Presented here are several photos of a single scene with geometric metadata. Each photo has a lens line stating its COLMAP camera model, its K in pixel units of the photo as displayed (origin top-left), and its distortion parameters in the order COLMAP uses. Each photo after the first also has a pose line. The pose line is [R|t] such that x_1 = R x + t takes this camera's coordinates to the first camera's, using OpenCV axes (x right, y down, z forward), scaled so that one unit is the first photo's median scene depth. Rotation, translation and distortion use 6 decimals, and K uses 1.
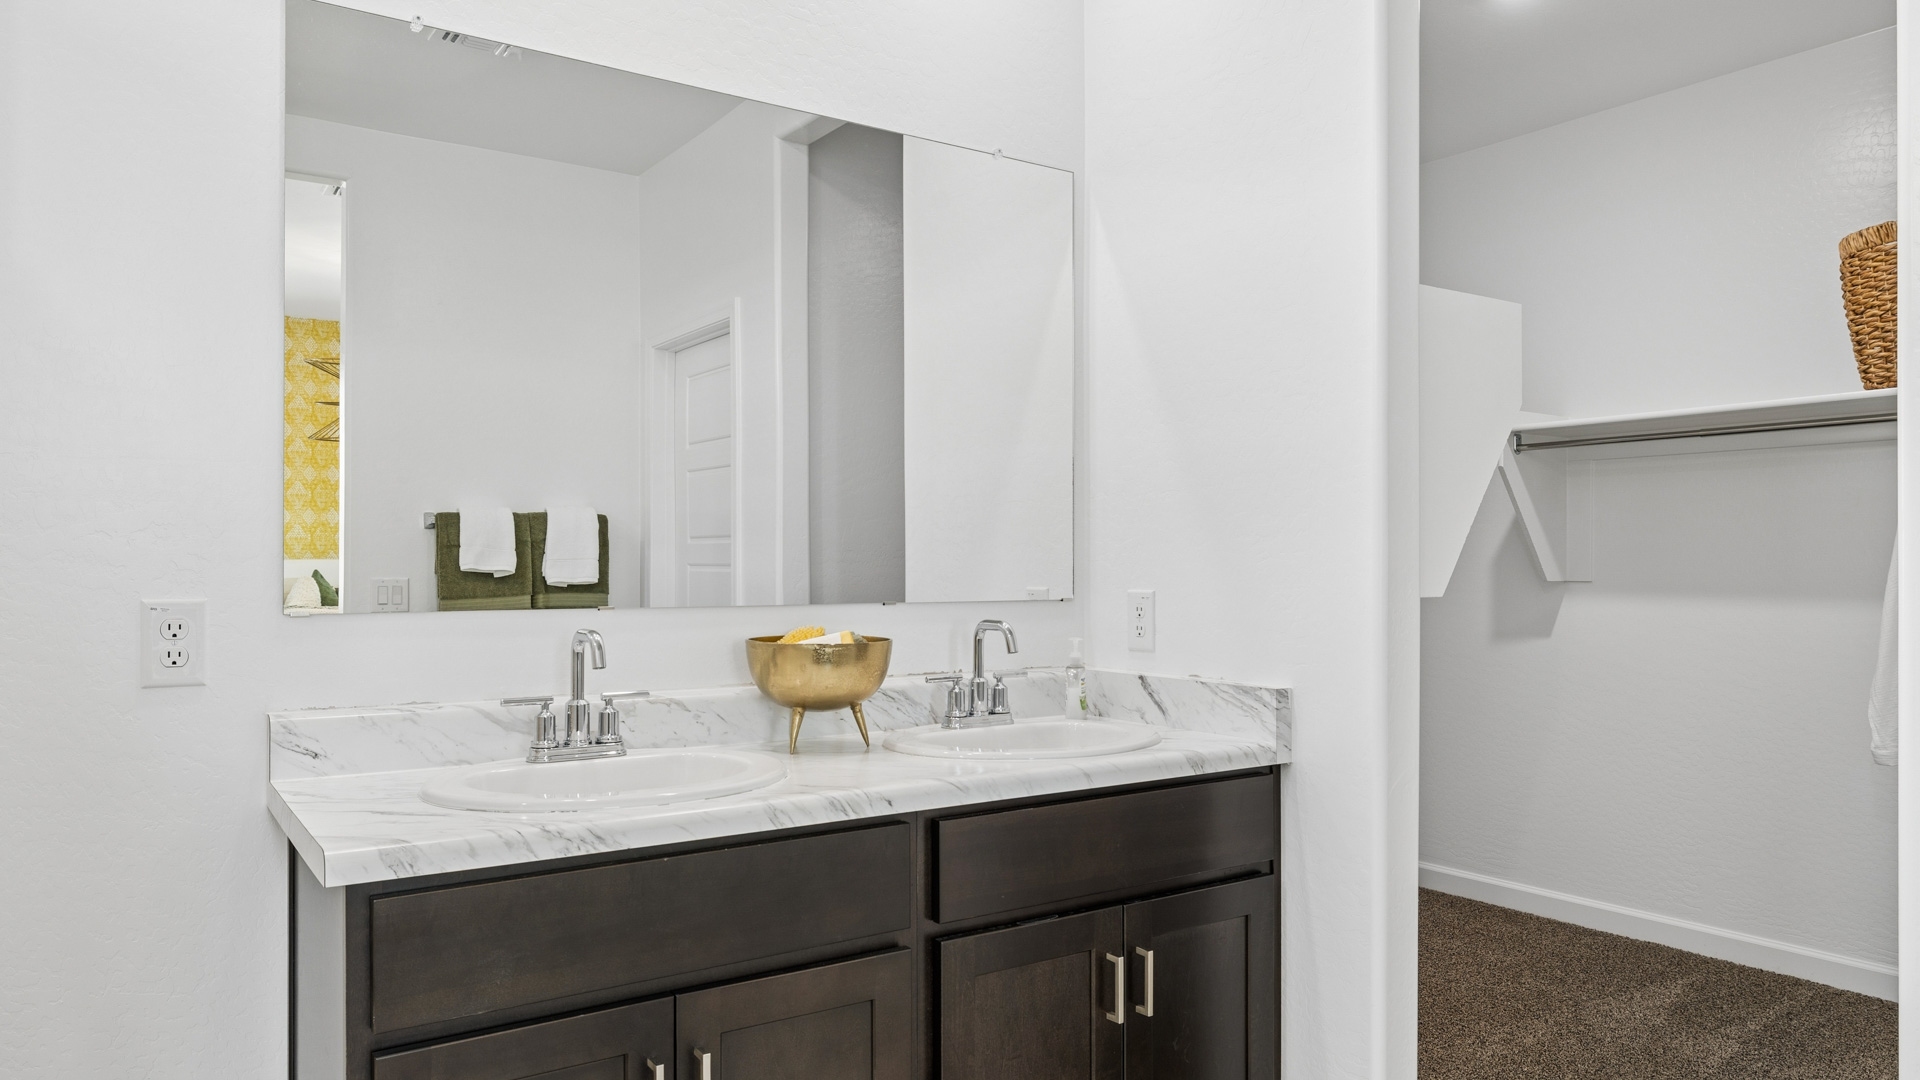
lens RADIAL K [[1261.6, 0, 960.0], [0, 1261.6, 540.0], [0, 0, 1]] dist [-0.024434, -0.000607]
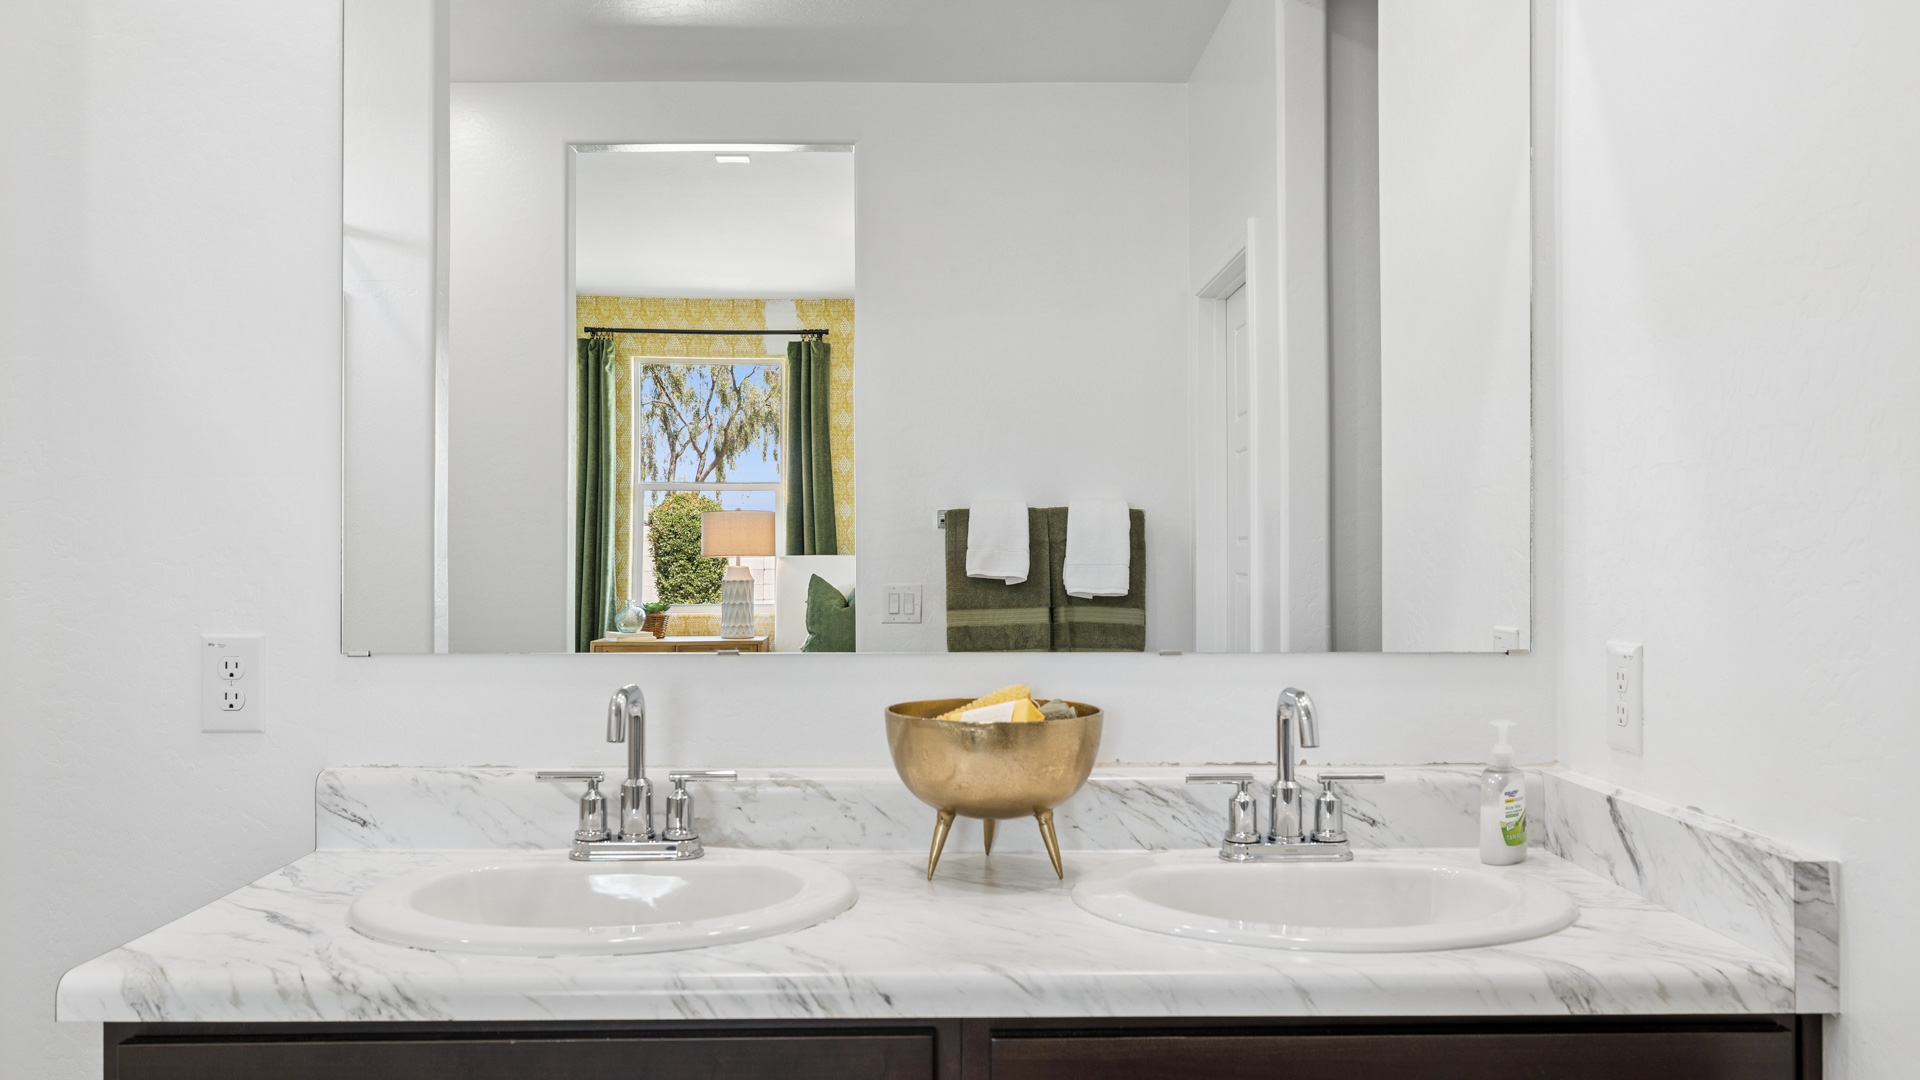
lens RADIAL K [[1446.5, 0, 960.0], [0, 1446.5, 540.0], [0, 0, 1]] dist [-0.009582, -0.003482]
pose [[0.834029, -0.005187, -0.551696, 0.289607], [0.010977, 0.999914, 0.007193, -0.016463], [0.551611, -0.012055, 0.834014, 0.343605]]
